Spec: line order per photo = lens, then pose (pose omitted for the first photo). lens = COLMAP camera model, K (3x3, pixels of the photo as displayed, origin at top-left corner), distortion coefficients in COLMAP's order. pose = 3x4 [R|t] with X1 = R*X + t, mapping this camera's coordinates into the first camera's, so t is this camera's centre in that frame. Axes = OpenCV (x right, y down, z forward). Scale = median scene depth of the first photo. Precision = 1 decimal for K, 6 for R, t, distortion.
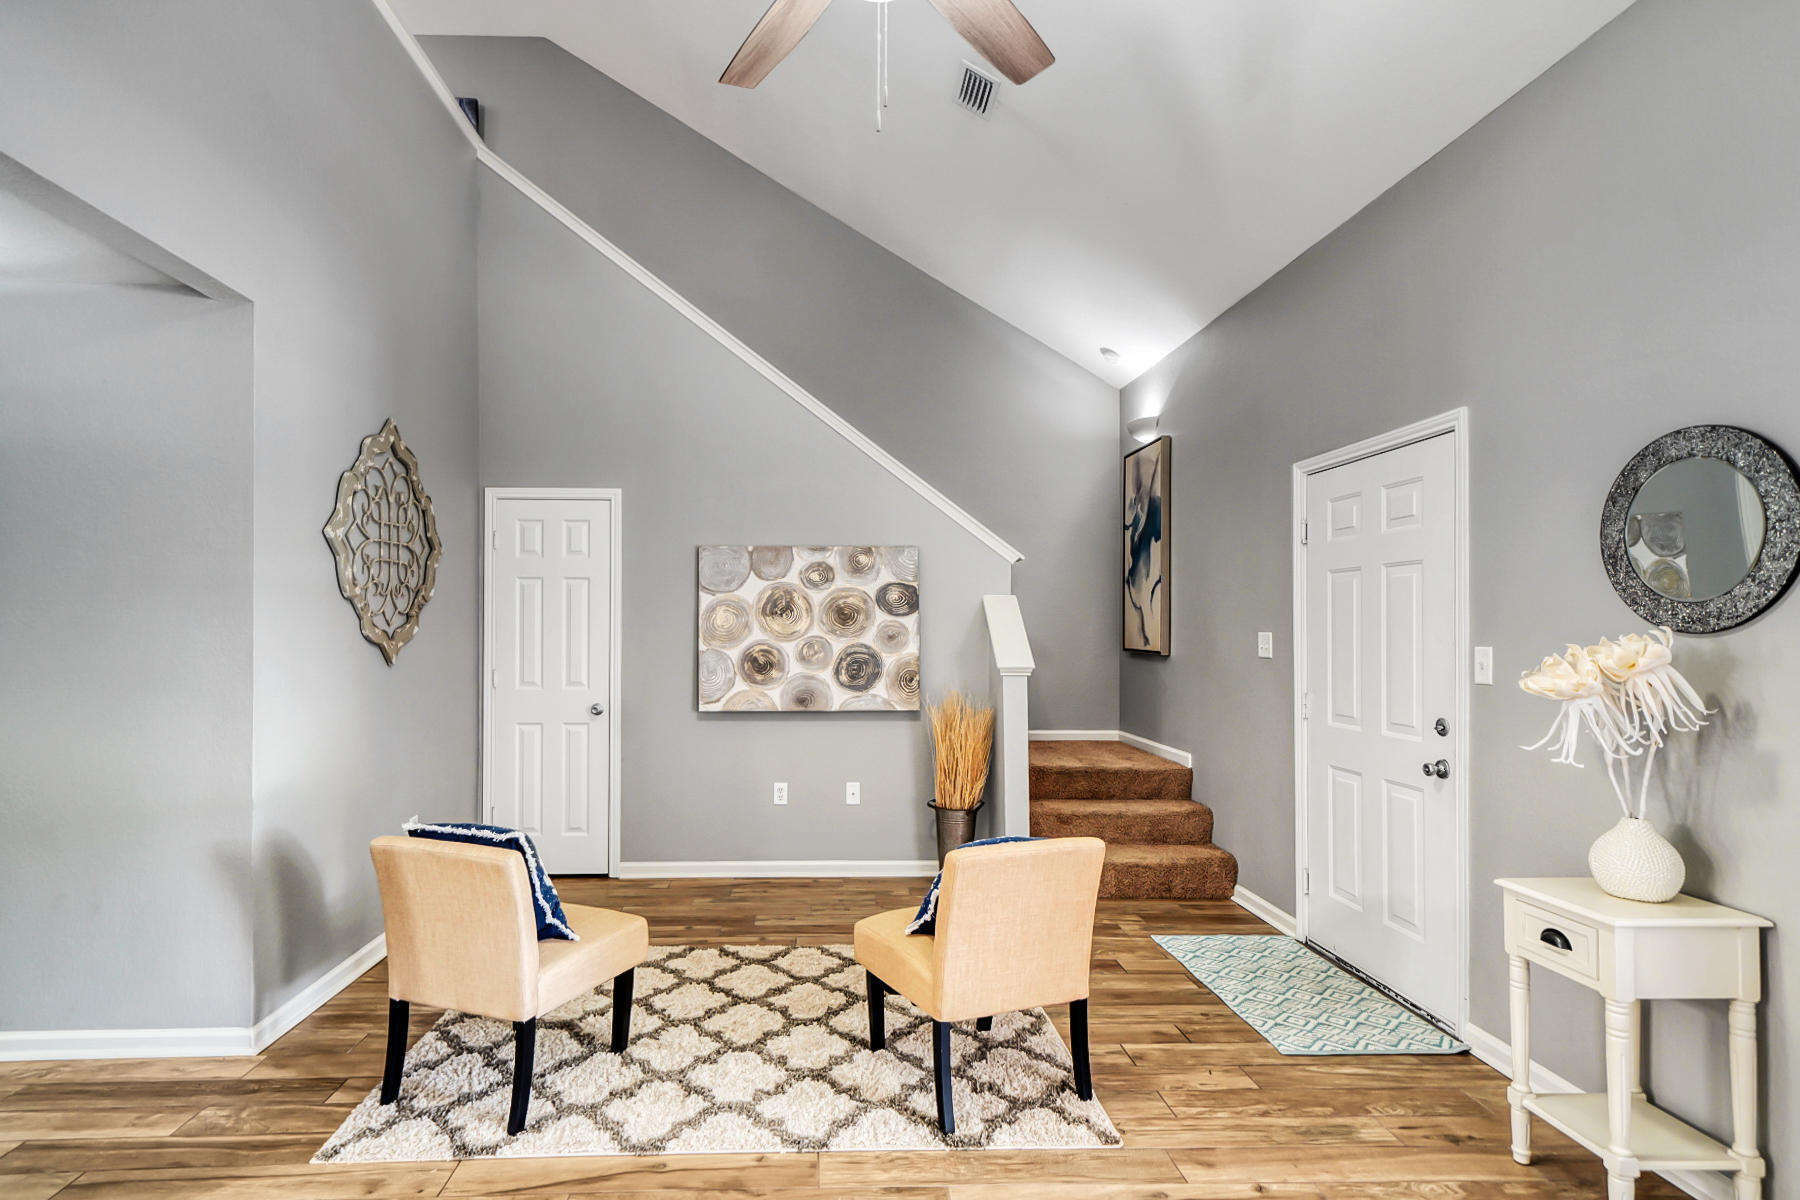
lens RADIAL K [[915.2, 0, 849.5], [0, 915.2, 625.5], [0, 0, 1]] dist [0.012190, 0.005424]
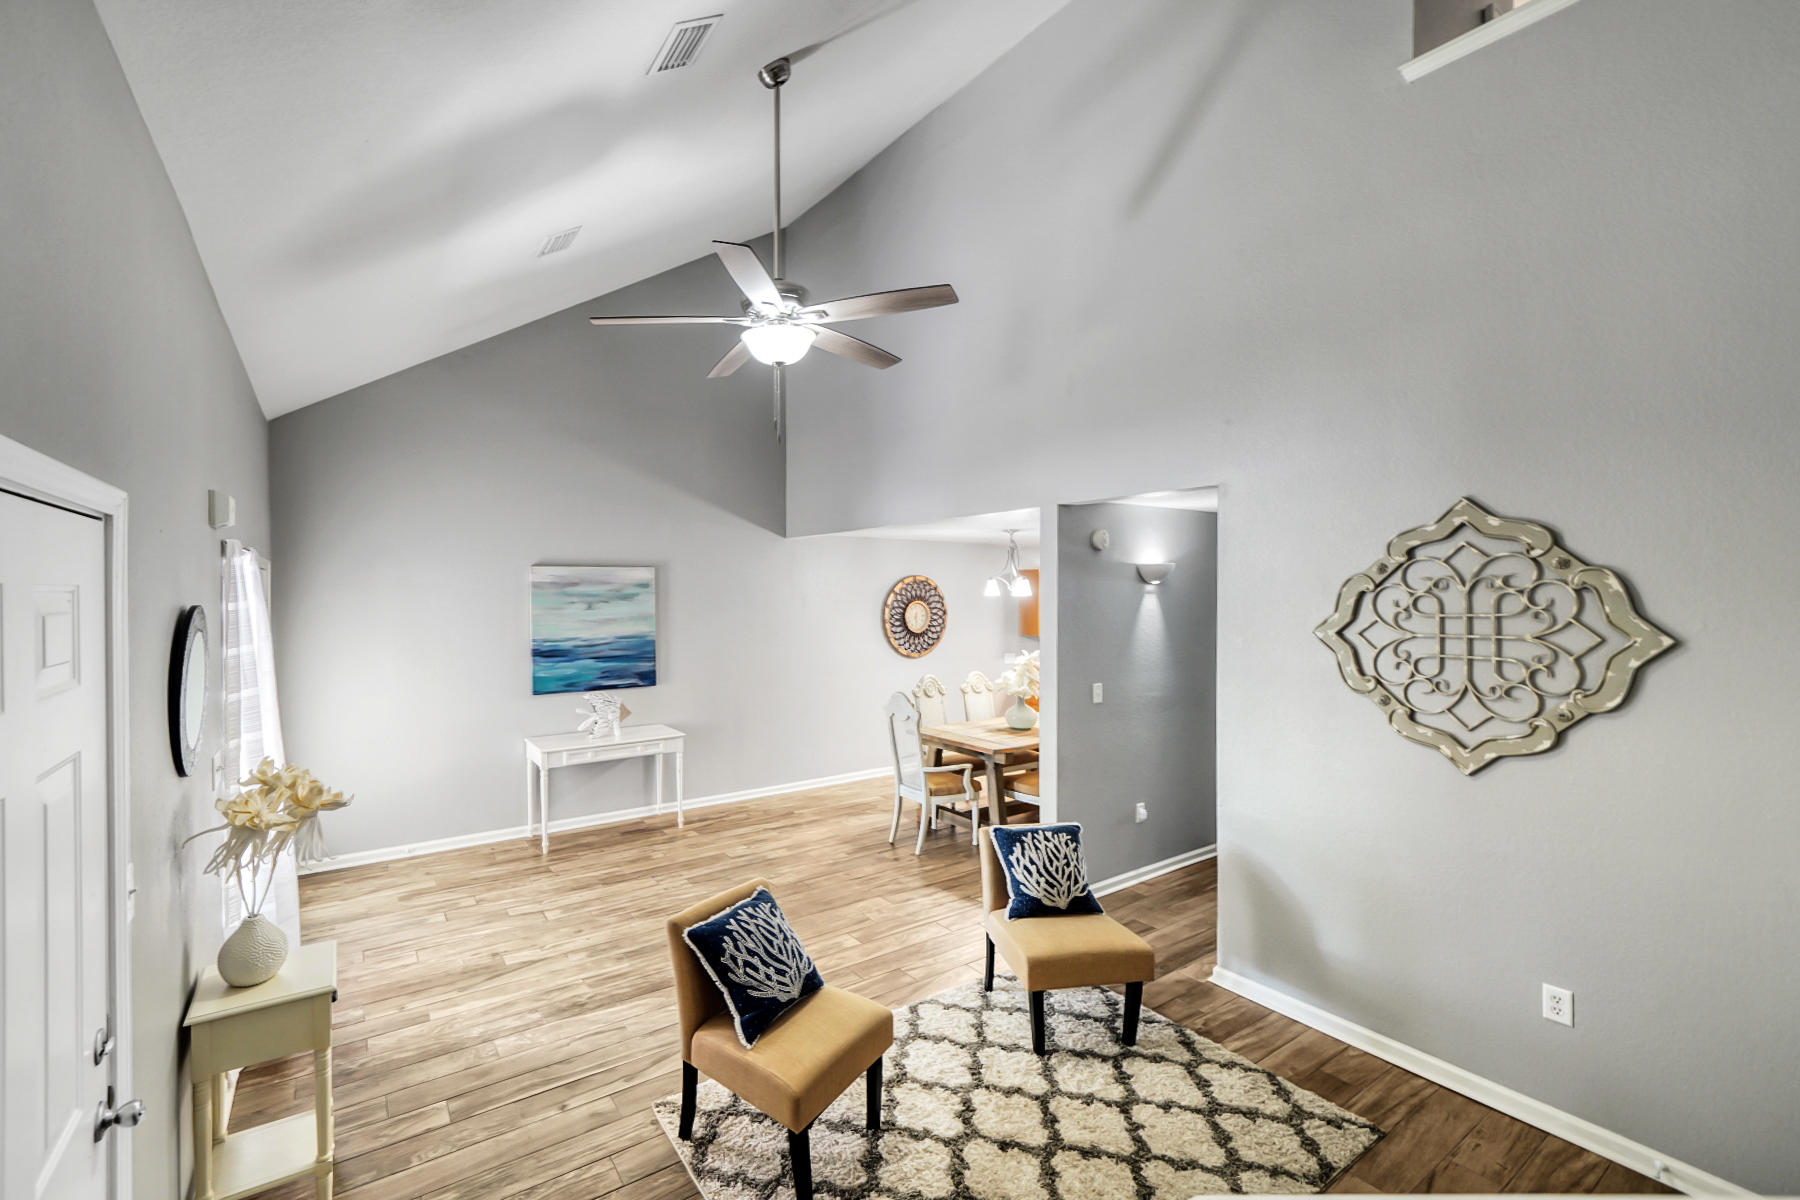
lens RADIAL K [[746.2, 0, 791.9], [0, 746.2, 599.3], [0, 0, 1]] dist [-0.008467, -0.000687]
pose [[-0.879468, 0.006128, -0.475918, 0.381477], [0.003224, 0.999971, 0.006919, -0.124507], [0.475947, 0.004550, -0.879462, 1.232706]]
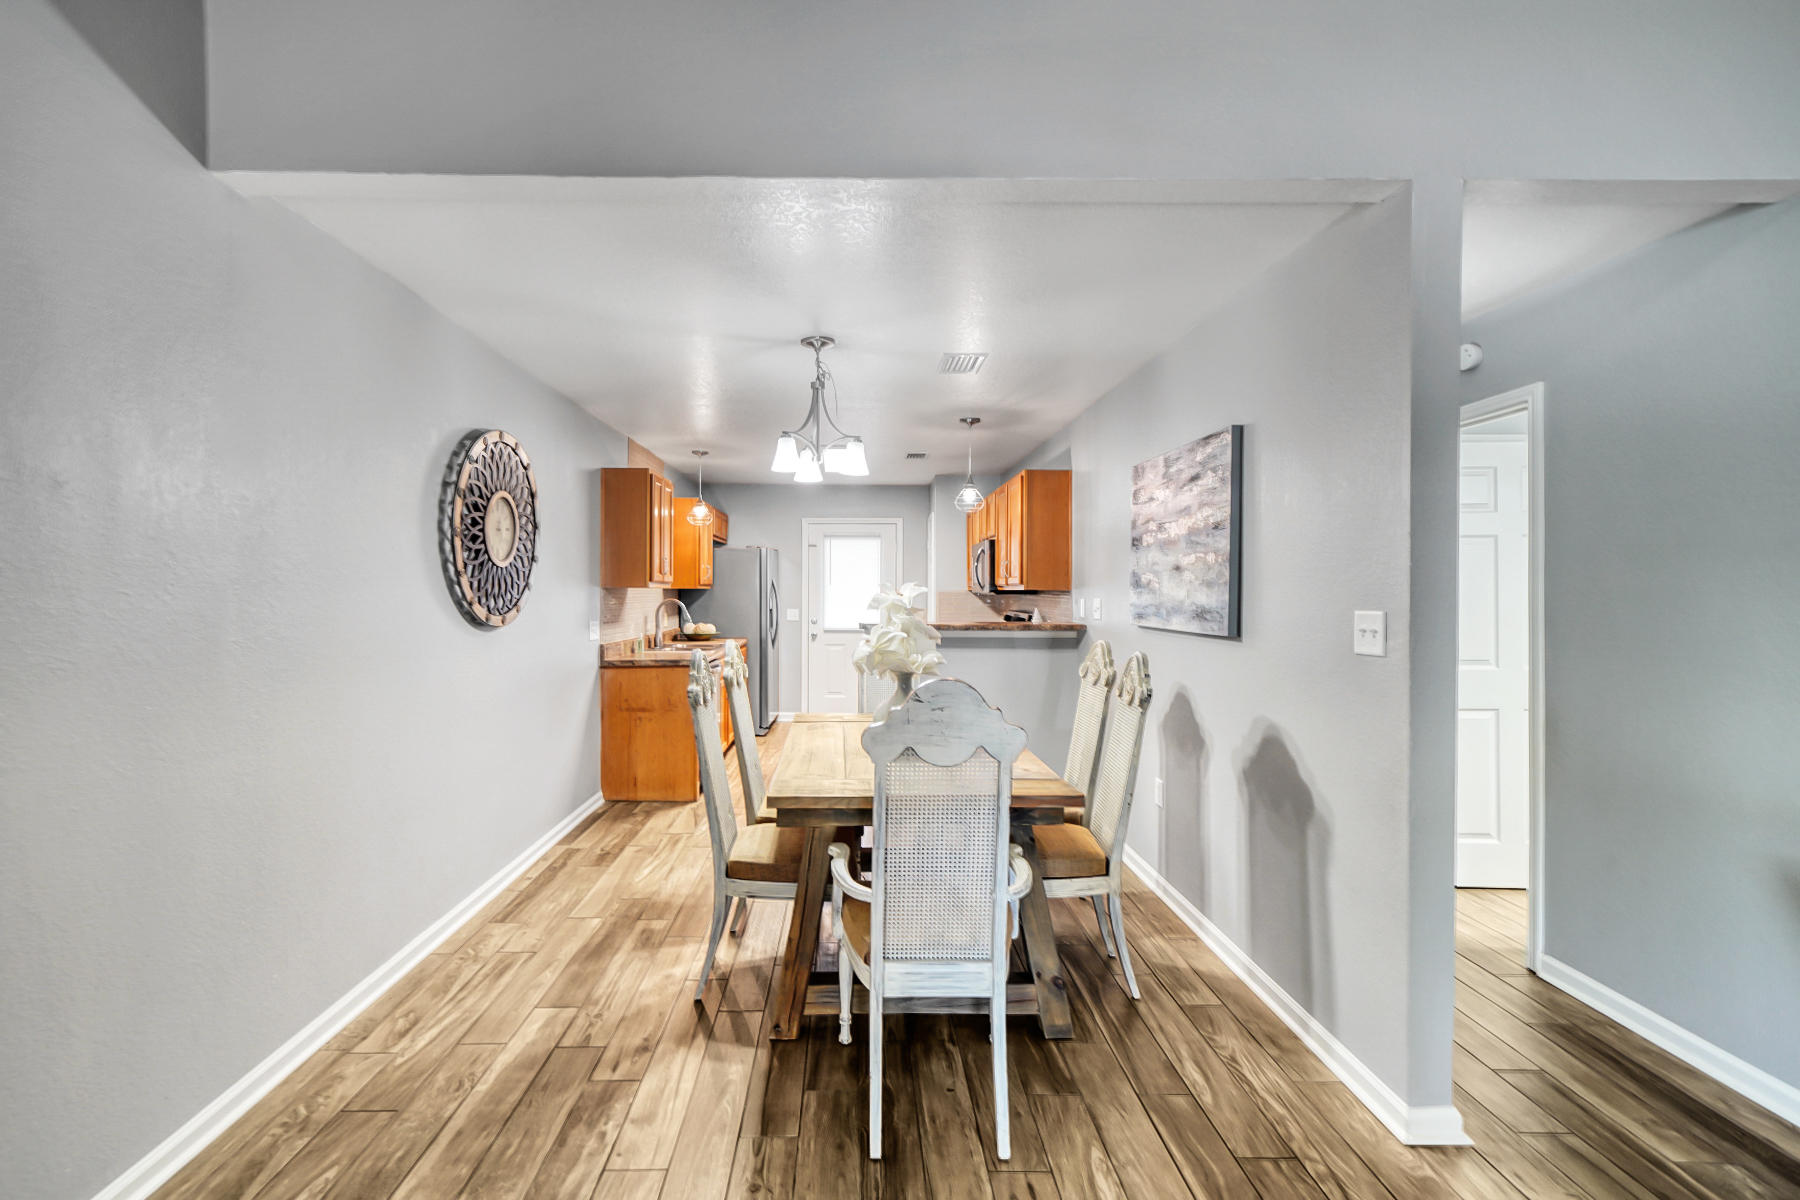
lens RADIAL K [[806.9, 0, 855.6], [0, 806.9, 589.3], [0, 0, 1]] dist [0.001328, 0.003432]
pose [[-0.035788, -0.001937, -0.999358, 0.051671], [-0.002000, 0.999996, -0.001867, -0.001988], [0.999357, 0.001932, -0.035792, 0.138868]]
